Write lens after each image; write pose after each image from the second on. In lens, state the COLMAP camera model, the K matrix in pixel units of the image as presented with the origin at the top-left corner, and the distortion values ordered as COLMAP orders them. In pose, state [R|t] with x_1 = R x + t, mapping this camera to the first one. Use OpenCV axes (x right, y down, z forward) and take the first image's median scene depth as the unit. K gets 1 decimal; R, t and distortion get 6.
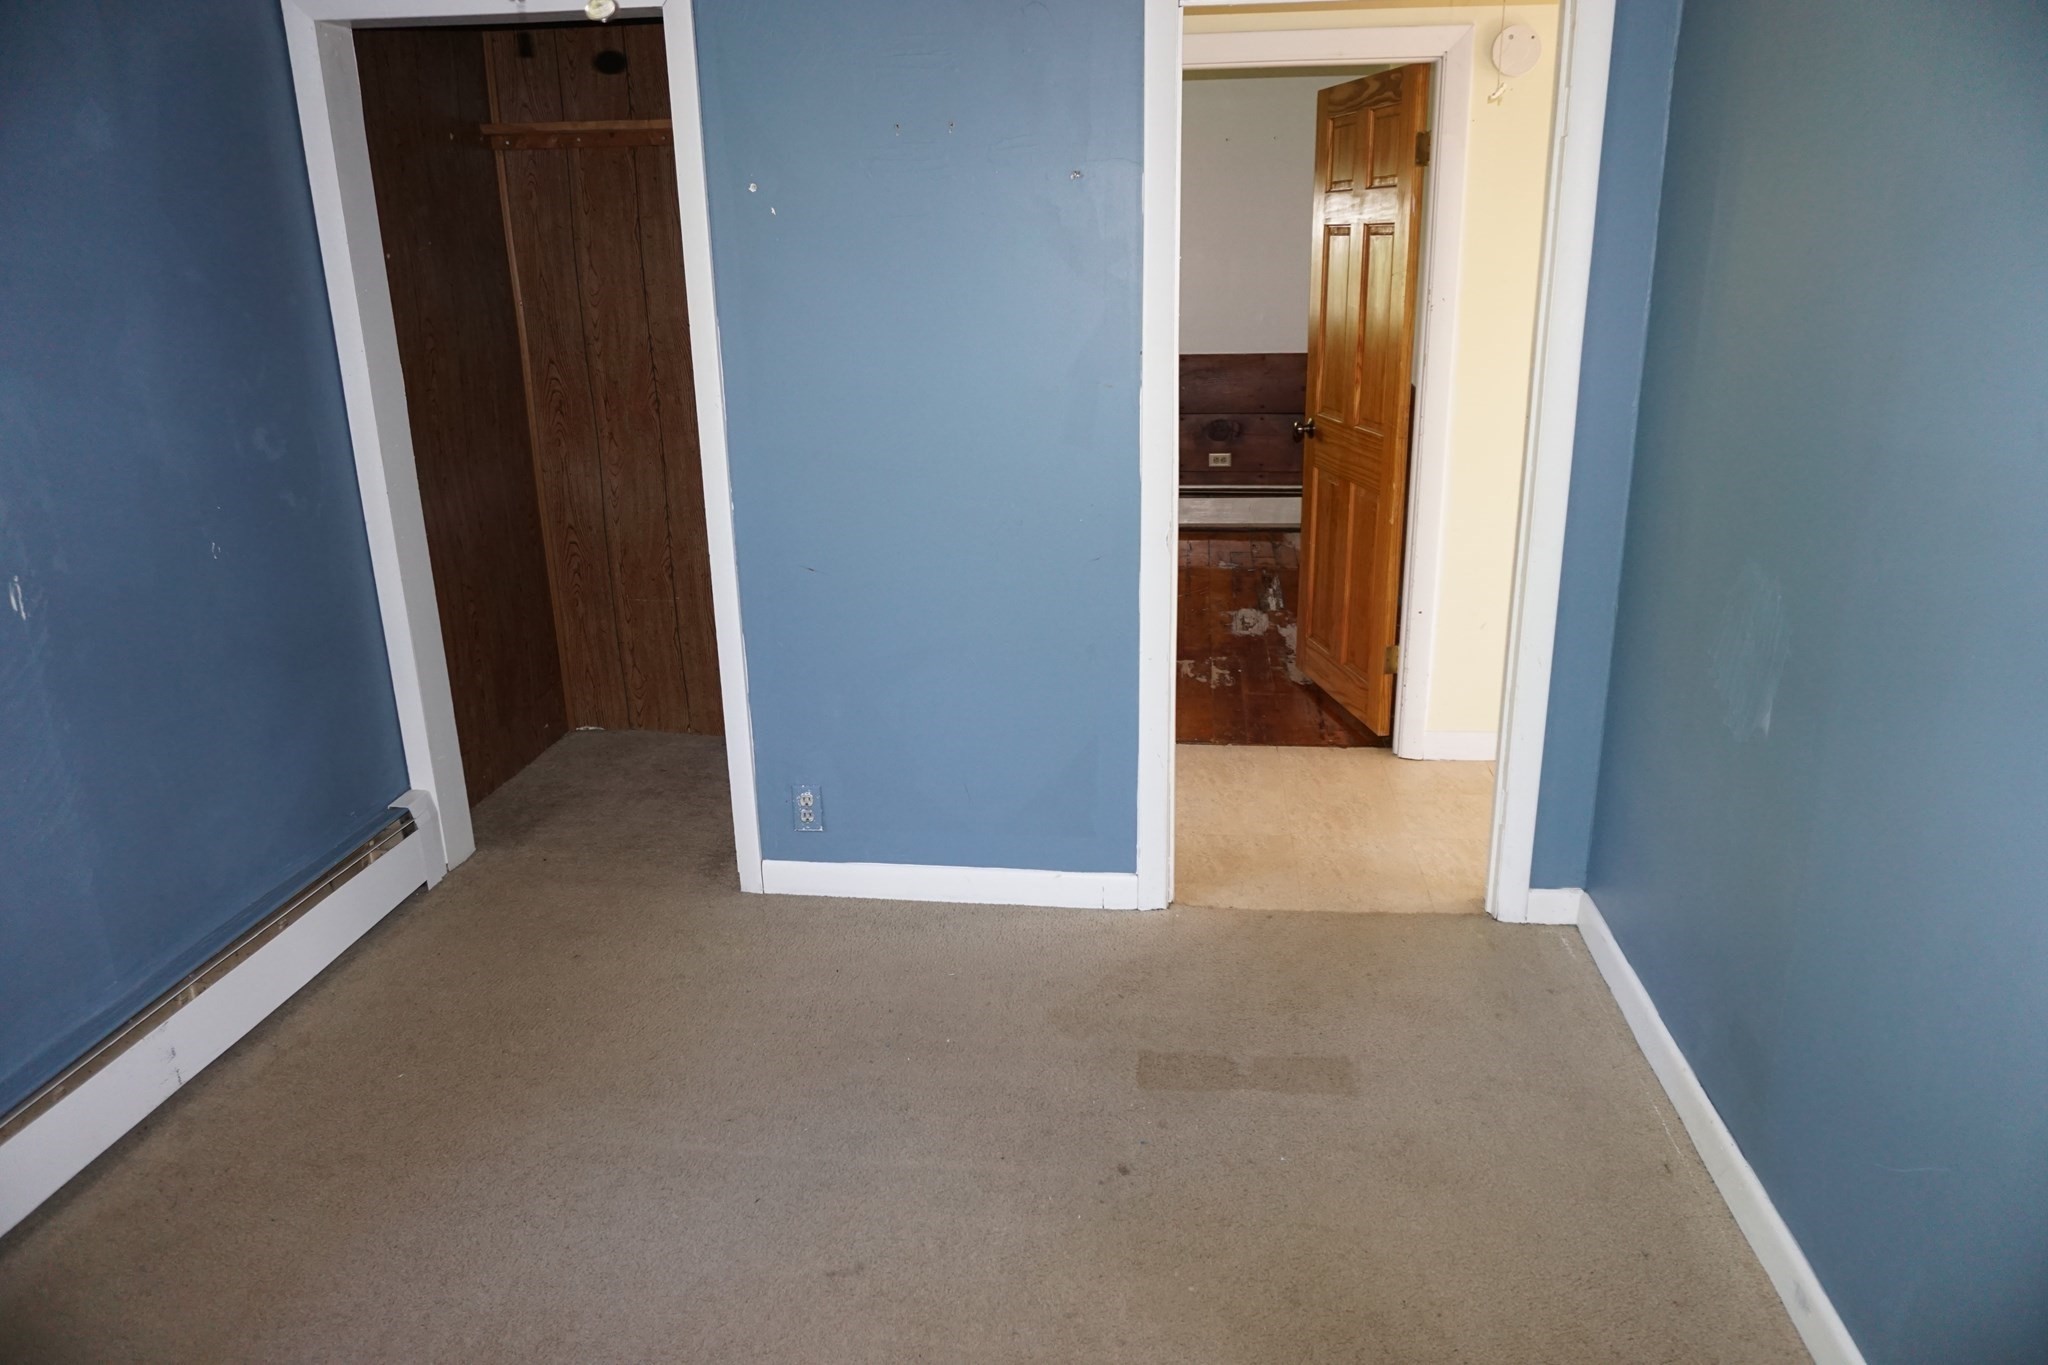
lens RADIAL K [[1372.3, 0, 1027.2], [0, 1372.3, 678.9], [0, 0, 1]] dist [-0.044693, 0.040006]
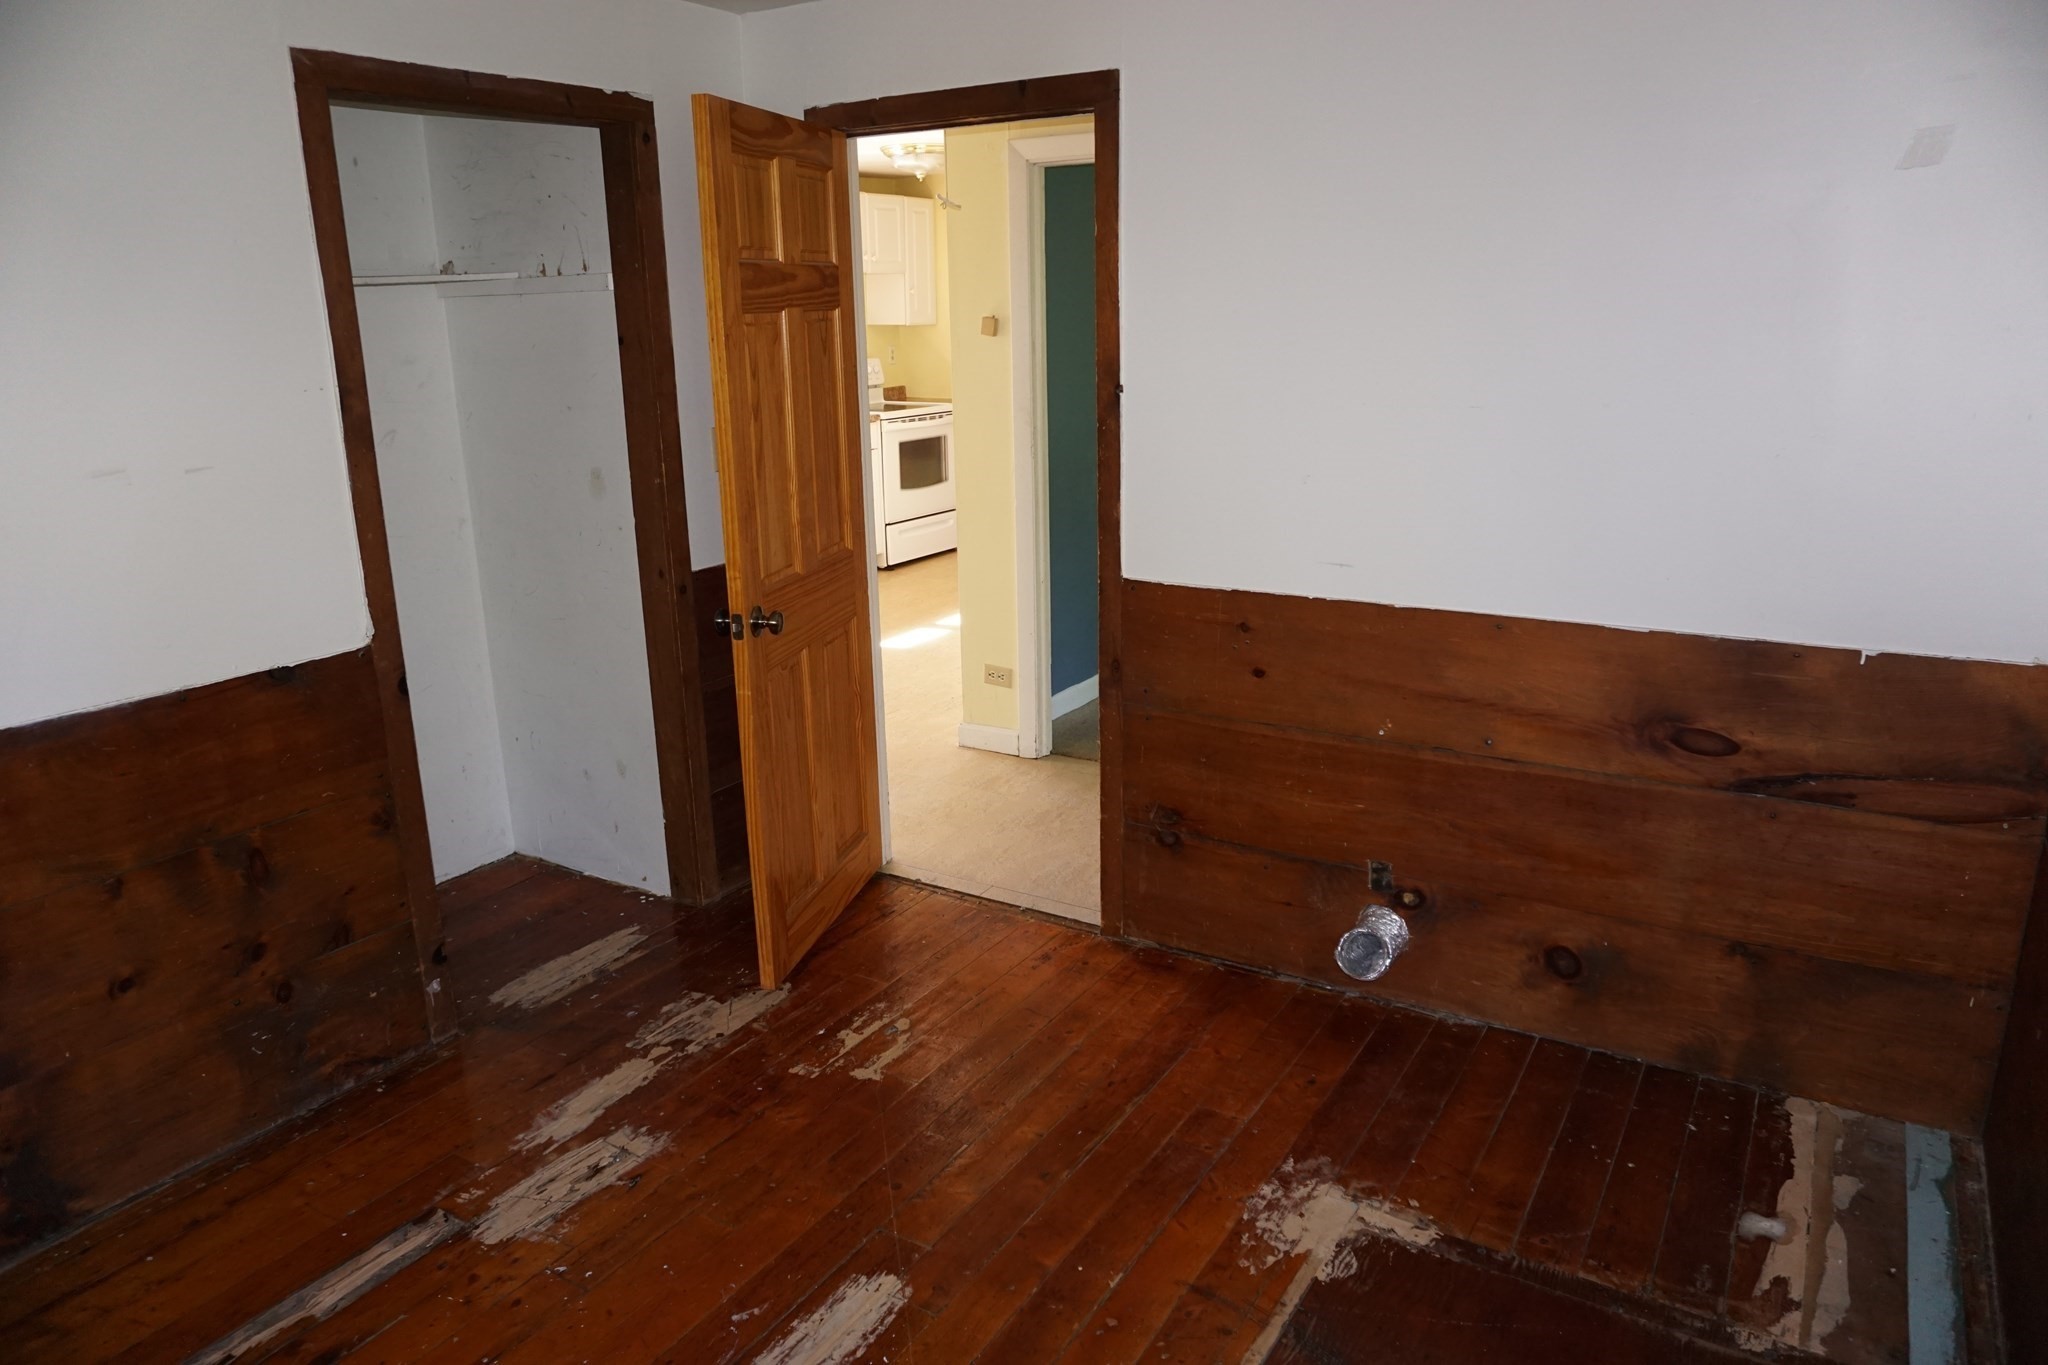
lens RADIAL K [[1372.3, 0, 1027.2], [0, 1372.3, 678.9], [0, 0, 1]] dist [-0.044693, 0.040006]
pose [[-0.910395, -0.074456, 0.406986, -0.149267], [0.159215, 0.844878, 0.510716, -0.393183], [-0.381880, 0.529752, -0.757318, 1.208179]]
